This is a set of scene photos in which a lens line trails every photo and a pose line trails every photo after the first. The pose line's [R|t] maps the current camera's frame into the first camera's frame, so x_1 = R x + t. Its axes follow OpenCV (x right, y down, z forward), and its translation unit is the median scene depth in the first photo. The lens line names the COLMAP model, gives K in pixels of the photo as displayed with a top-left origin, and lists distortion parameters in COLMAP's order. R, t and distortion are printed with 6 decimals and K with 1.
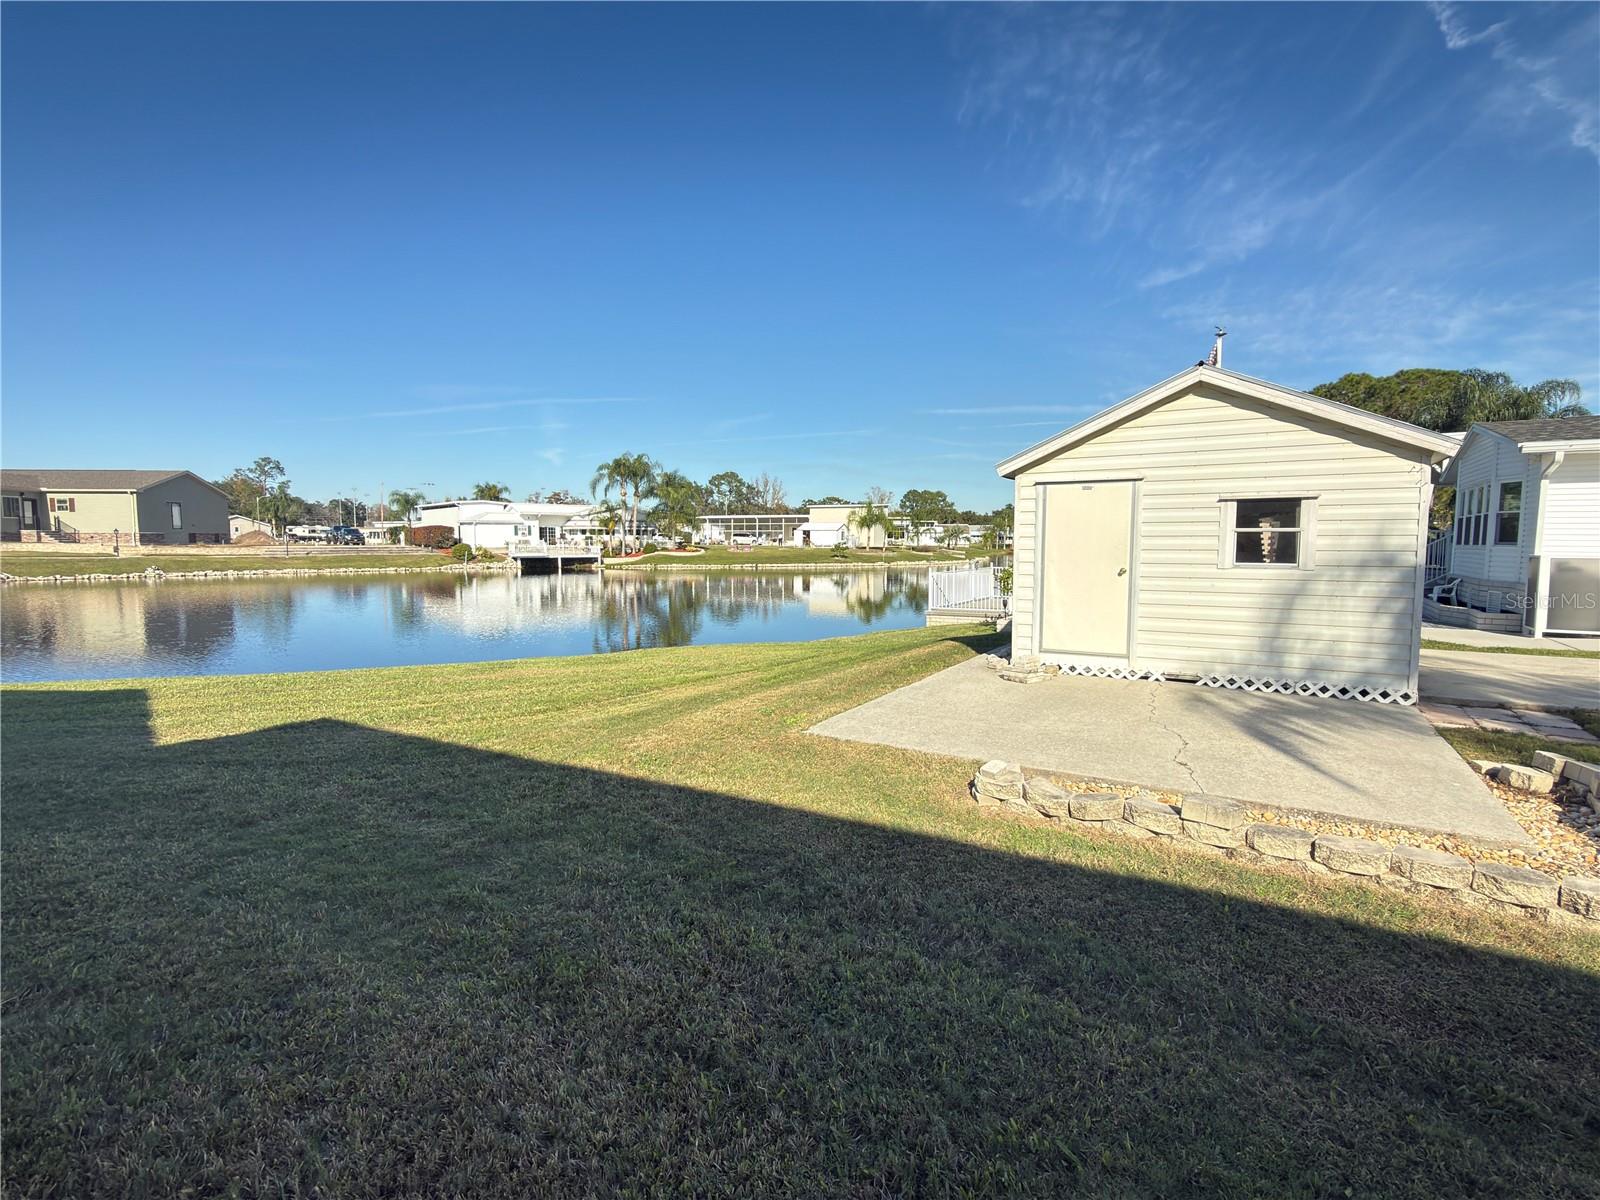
lens RADIAL K [[777.6, 0, 804.6], [0, 777.6, 594.0], [0, 0, 1]] dist [-0.003812, 0.000113]
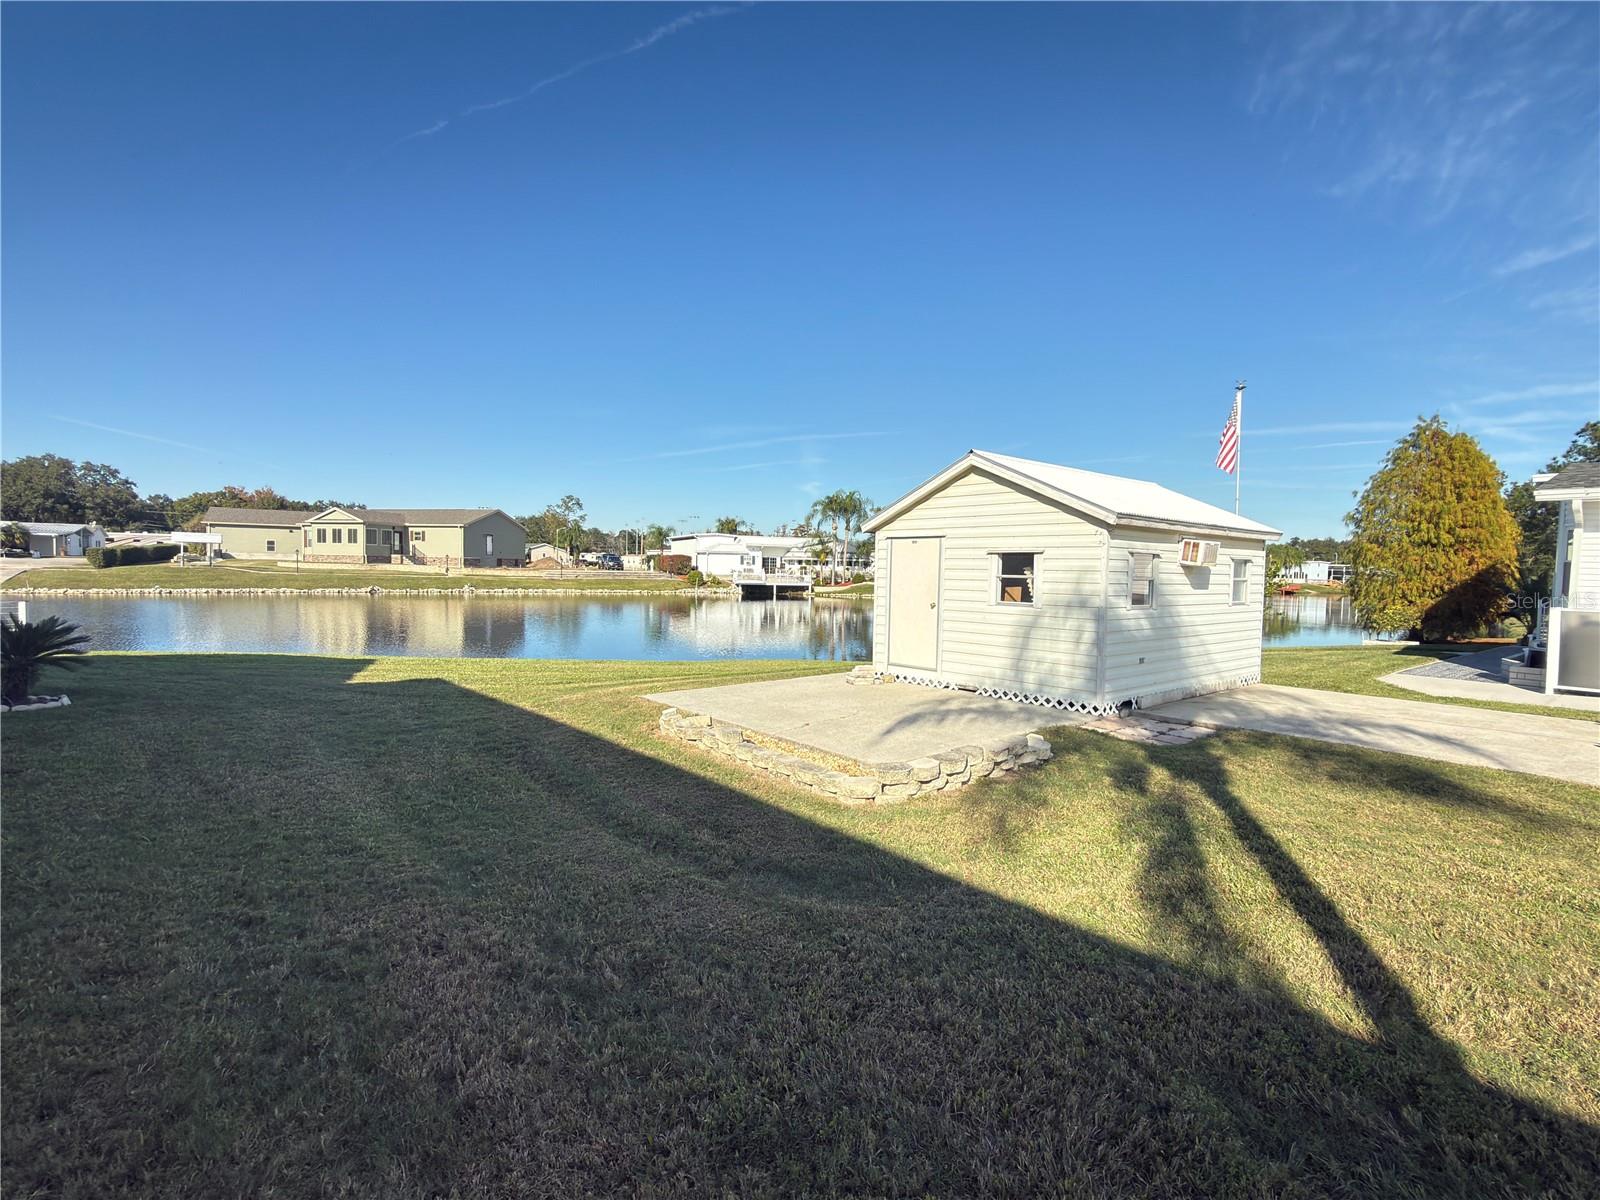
lens RADIAL K [[778.2, 0, 796.9], [0, 778.2, 602.4], [0, 0, 1]] dist [0.000820, -0.000151]
pose [[0.945824, 0.032141, -0.323085, 0.074431], [-0.041369, 0.998908, -0.021732, 0.000494], [0.322034, 0.033920, 0.946120, -0.039546]]
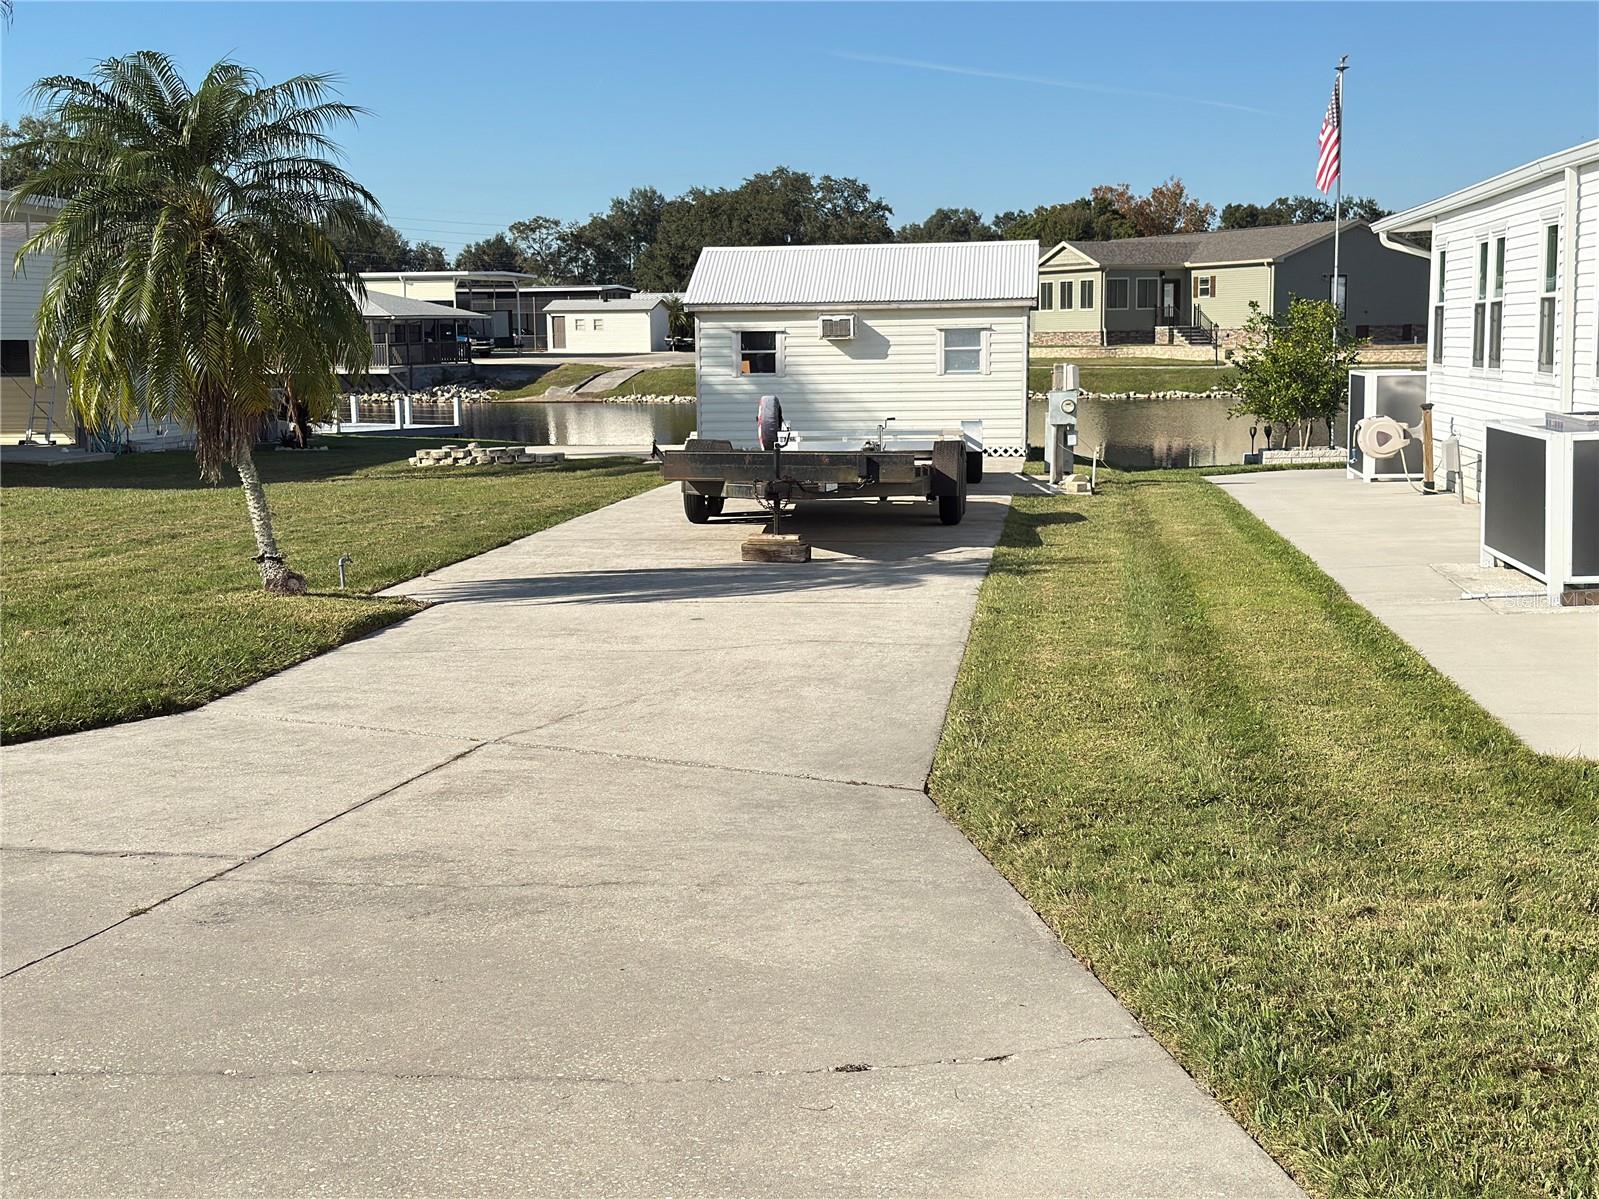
lens RADIAL K [[2189.2, 0, 794.3], [0, 2189.2, 619.5], [0, 0, 1]] dist [0.153198, -0.144799]
pose [[0.403857, 0.109986, -0.908187, 0.536003], [-0.051021, 0.993909, 0.097679, 0.001725], [0.913398, 0.006888, 0.407008, -0.077644]]
